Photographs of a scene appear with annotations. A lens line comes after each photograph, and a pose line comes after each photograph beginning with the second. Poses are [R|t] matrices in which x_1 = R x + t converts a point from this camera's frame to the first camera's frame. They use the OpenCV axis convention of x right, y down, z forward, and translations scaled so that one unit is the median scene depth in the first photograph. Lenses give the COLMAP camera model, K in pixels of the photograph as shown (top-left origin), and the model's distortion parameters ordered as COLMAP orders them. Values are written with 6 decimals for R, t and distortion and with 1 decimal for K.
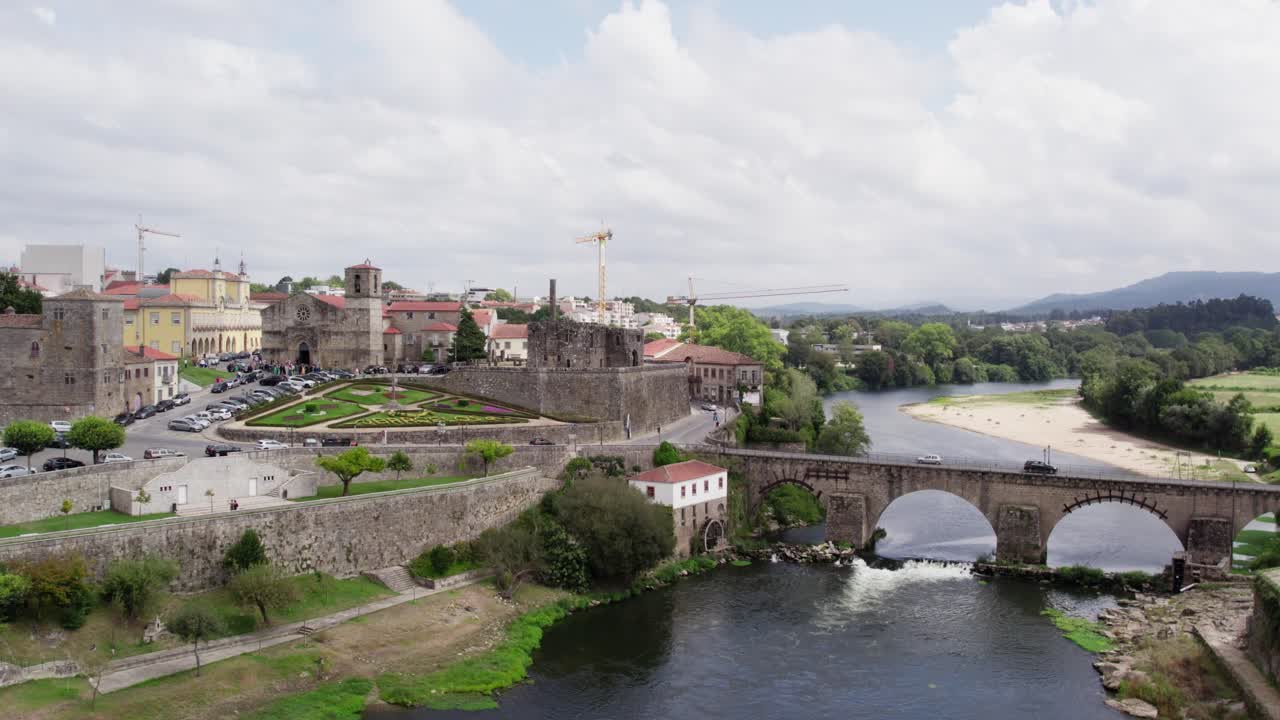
lens RADIAL K [[1159.6, 0, 640.9], [0, 1159.6, 361.3], [0, 0, 1]] dist [-0.046561, -0.023954]
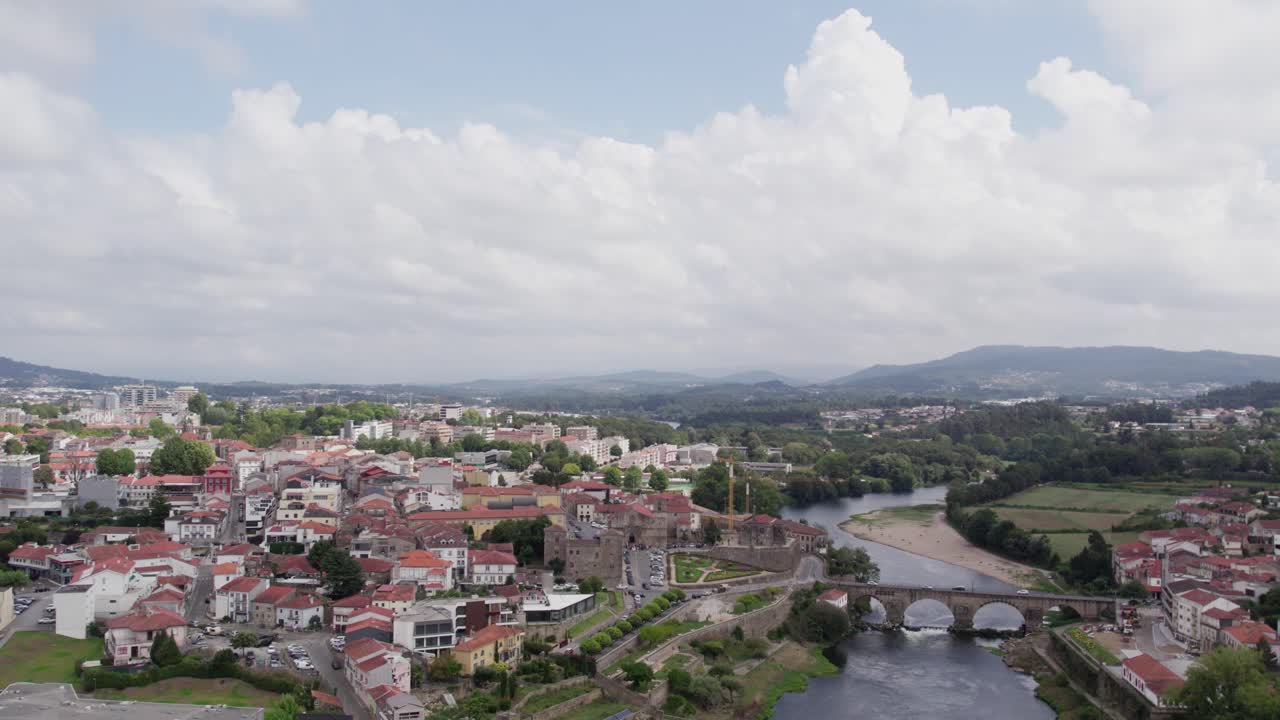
lens RADIAL K [[1159.6, 0, 641.0], [0, 1159.6, 360.4], [0, 0, 1]] dist [-0.046561, -0.023954]
pose [[0.989220, 0.005170, 0.146345, -0.732926], [0.002909, 0.998486, -0.054938, -0.269230], [-0.146407, 0.054771, 0.987707, -1.407749]]
